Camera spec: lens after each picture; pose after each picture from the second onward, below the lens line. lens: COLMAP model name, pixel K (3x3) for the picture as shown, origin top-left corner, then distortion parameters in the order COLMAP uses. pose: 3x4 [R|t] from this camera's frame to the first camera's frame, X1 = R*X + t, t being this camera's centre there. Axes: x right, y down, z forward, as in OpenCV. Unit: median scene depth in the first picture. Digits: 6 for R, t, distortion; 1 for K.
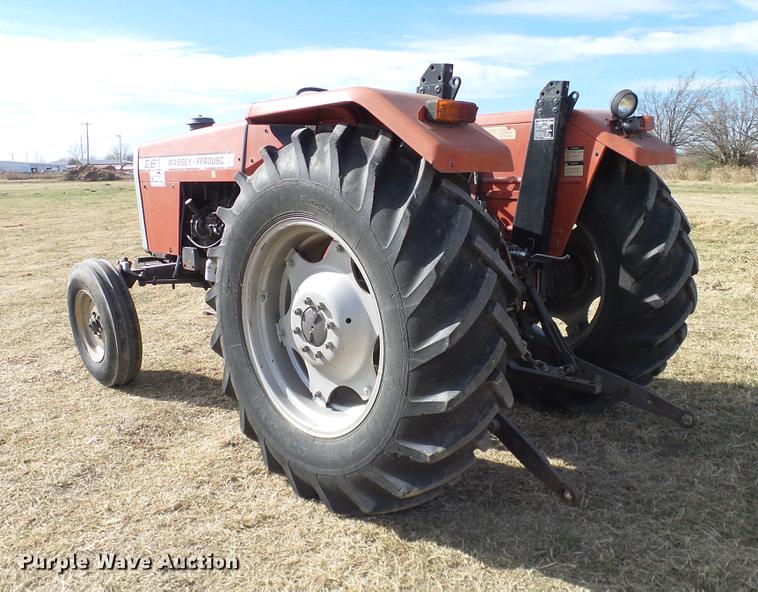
lens RADIAL K [[709.7, 0, 379.0], [0, 709.7, 296.0], [0, 0, 1]] dist [0.004782, 0.006482]
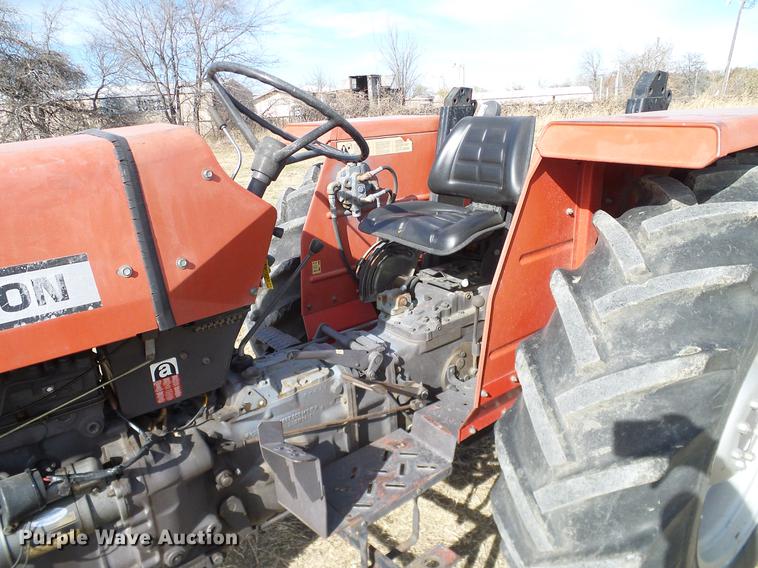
lens RADIAL K [[532.3, 0, 392.0], [0, 532.3, 286.4], [0, 0, 1]] dist [-0.006966, 0.002115]
pose [[0.108675, -0.311123, 0.944136, -0.422345], [0.215716, 0.934510, 0.283121, -0.233429], [-0.970390, 0.172896, 0.168672, 0.859049]]
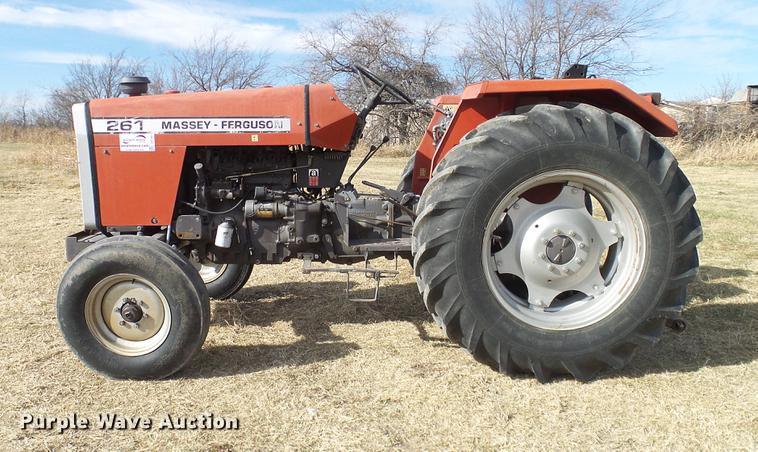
lens RADIAL K [[659.4, 0, 366.2], [0, 659.4, 223.0], [0, 0, 1]] dist [-0.001086, 0.004722]
pose [[0.680324, -0.088506, 0.727548, -0.869296], [0.121234, 0.992597, 0.007384, -0.042851], [-0.722815, 0.083180, 0.686017, 0.275380]]
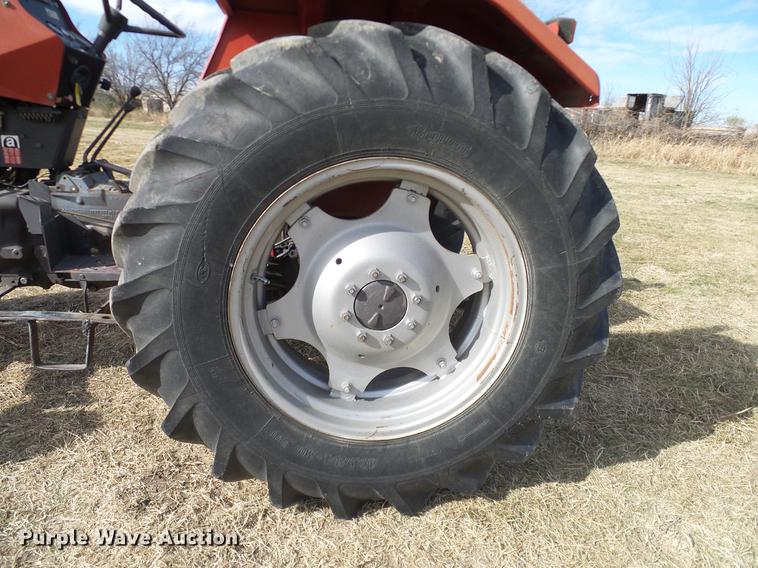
lens RADIAL K [[532.3, 0, 392.0], [0, 532.3, 286.4], [0, 0, 1]] dist [-0.006966, 0.002115]
pose [[0.581436, -0.185226, 0.792227, -0.365397], [0.073123, 0.981696, 0.175858, -0.051673], [-0.810300, -0.044320, 0.584337, 0.455783]]
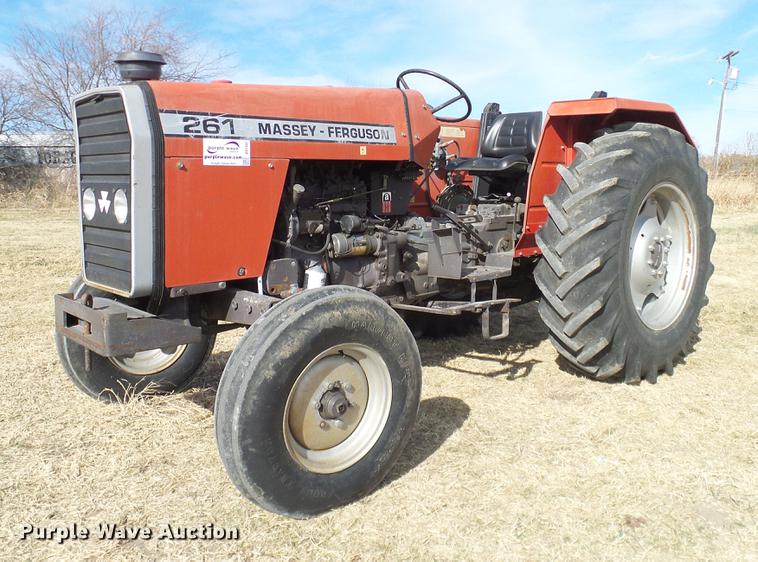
lens RADIAL K [[693.3, 0, 422.2], [0, 693.3, 223.1], [0, 0, 1]] dist [0.001461, 0.000421]
pose [[-0.014944, -0.049602, 0.998657, -1.056806], [0.181631, 0.982018, 0.051493, -0.129499], [-0.983253, 0.182157, -0.005666, 1.021031]]
